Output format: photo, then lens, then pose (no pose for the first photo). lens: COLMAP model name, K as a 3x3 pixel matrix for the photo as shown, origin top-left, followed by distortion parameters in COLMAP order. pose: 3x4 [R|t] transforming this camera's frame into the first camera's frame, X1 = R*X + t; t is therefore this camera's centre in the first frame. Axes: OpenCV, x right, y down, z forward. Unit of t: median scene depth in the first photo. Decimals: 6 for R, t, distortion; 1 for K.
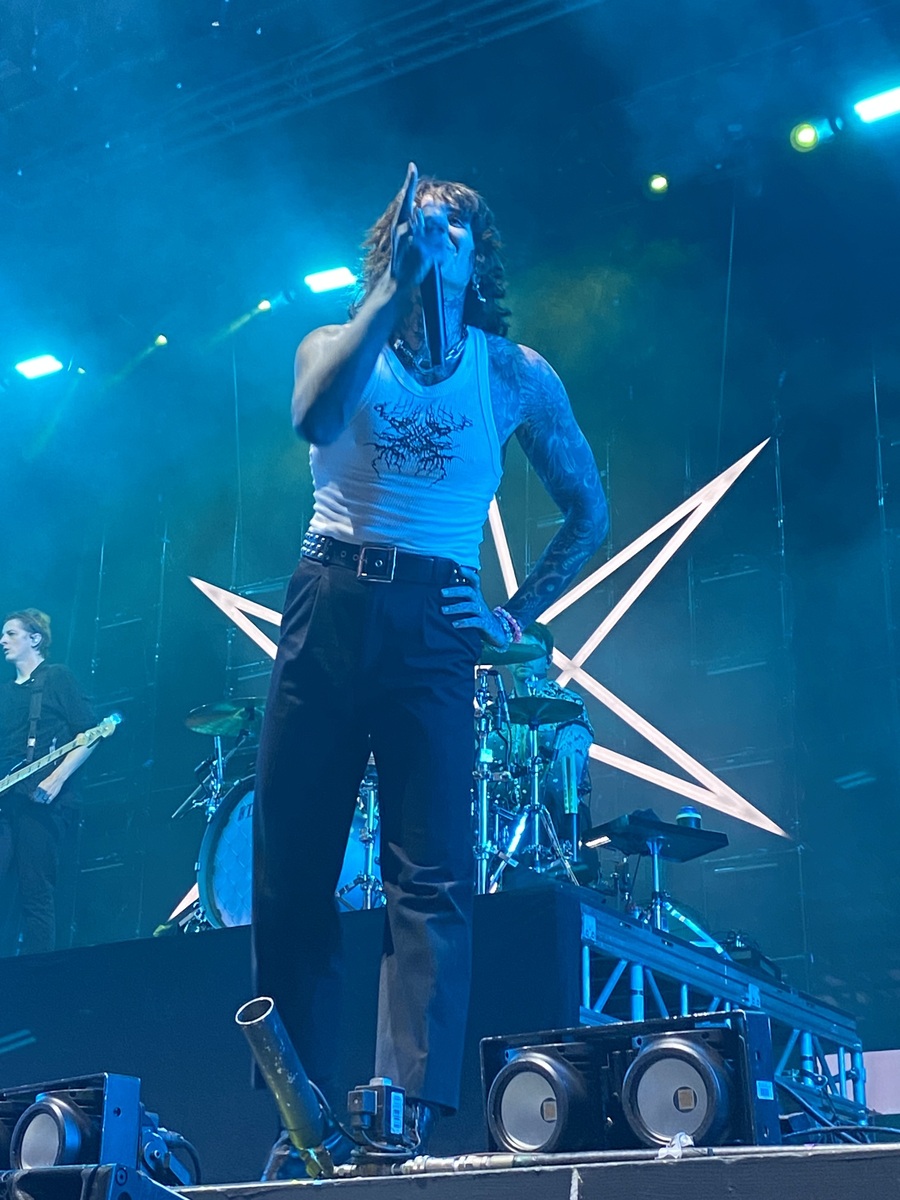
lens RADIAL K [[2135.7, 0, 457.8], [0, 2135.7, 549.4], [0, 0, 1]] dist [0.073747, 0.000000]
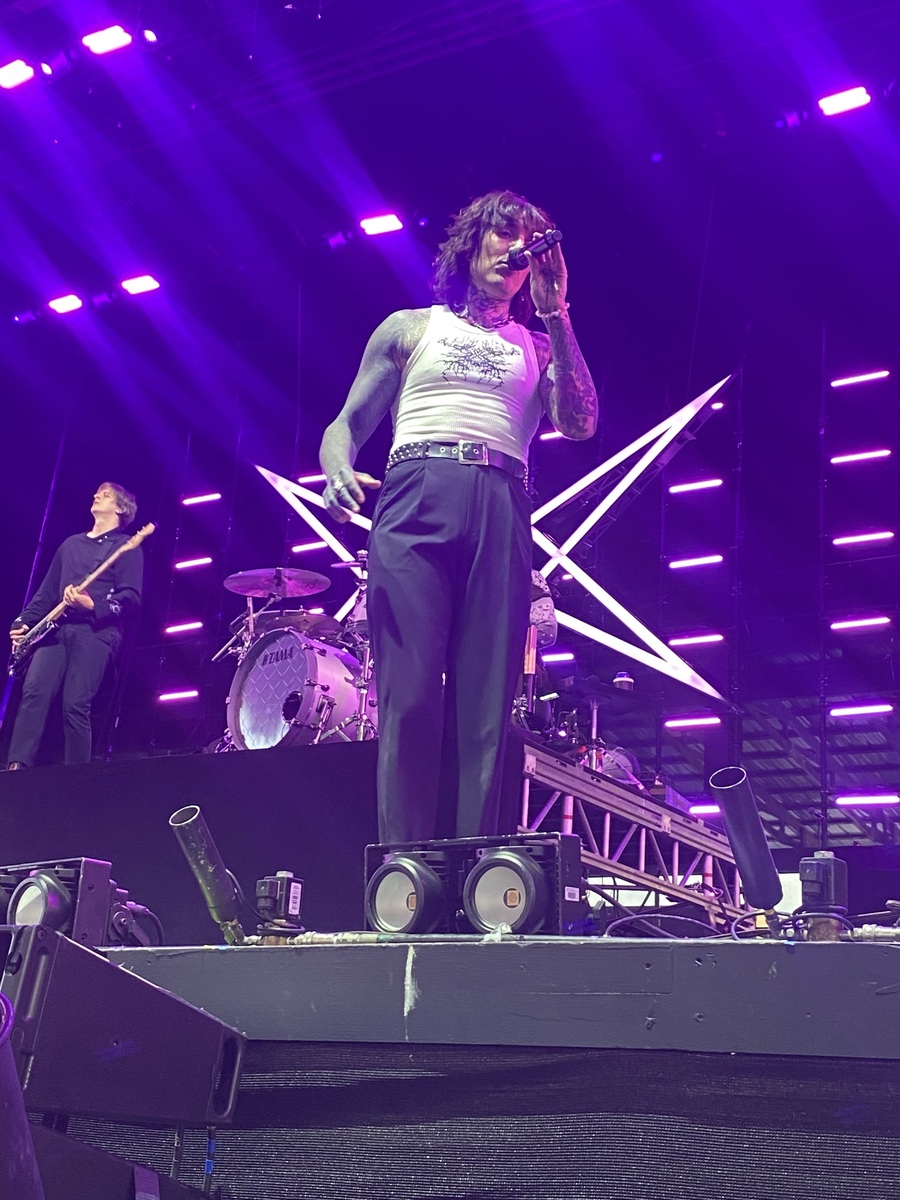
lens RADIAL K [[1759.9, 0, 503.8], [0, 1759.9, 567.8], [0, 0, 1]] dist [0.094708, 0.000000]
pose [[0.998767, 0.049638, -0.000557, 0.087973], [-0.049490, 0.996544, 0.066719, -0.013572], [0.003867, -0.066609, 0.997772, -0.050433]]
